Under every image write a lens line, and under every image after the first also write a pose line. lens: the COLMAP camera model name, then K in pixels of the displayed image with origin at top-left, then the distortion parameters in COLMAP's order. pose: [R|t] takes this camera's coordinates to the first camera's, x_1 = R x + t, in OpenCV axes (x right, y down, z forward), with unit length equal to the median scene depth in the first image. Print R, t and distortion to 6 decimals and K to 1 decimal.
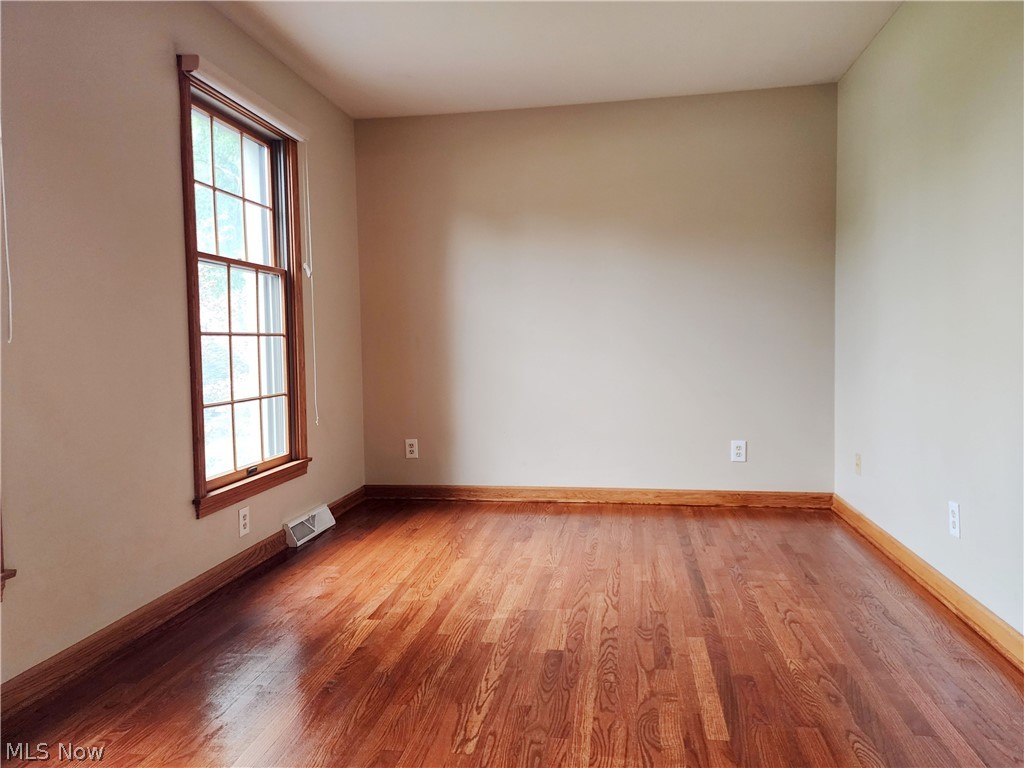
lens RADIAL K [[689.0, 0, 512.1], [0, 689.0, 383.5], [0, 0, 1]] dist [0.003104, -0.000557]
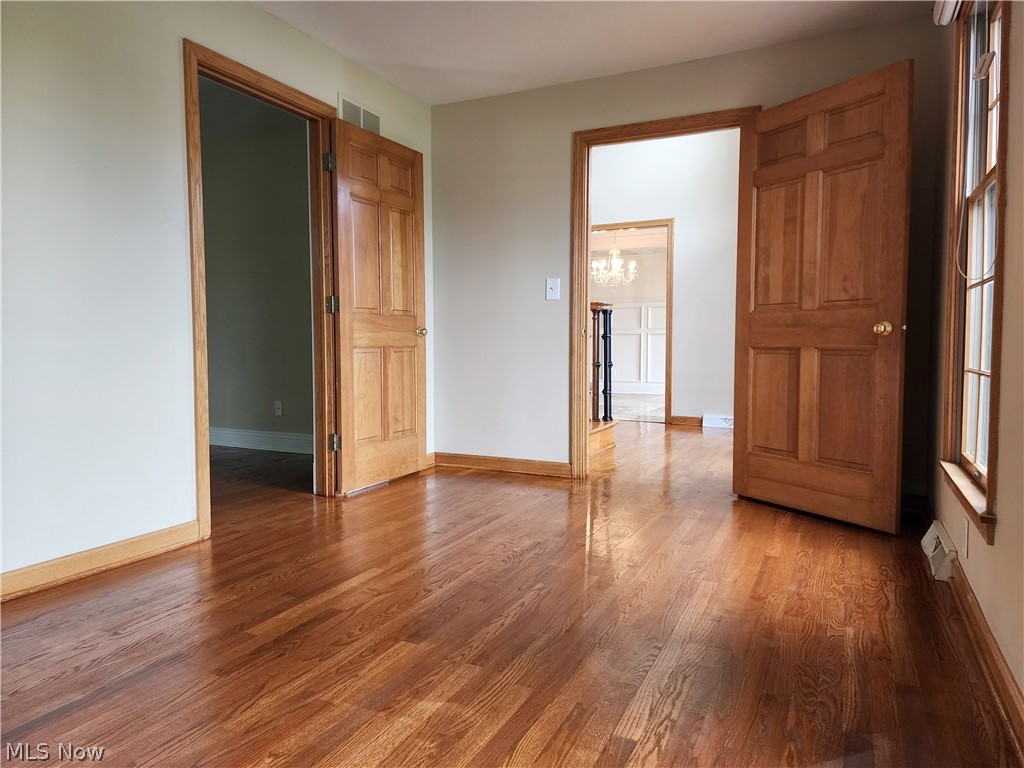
lens RADIAL K [[689.0, 0, 512.0], [0, 689.0, 382.0], [0, 0, 1]] dist [0.003104, -0.000557]
pose [[-0.958521, -0.002727, 0.285009, -0.310725], [0.030865, 0.993081, 0.113303, -0.039859], [-0.283346, 0.117400, -0.951805, 1.755027]]
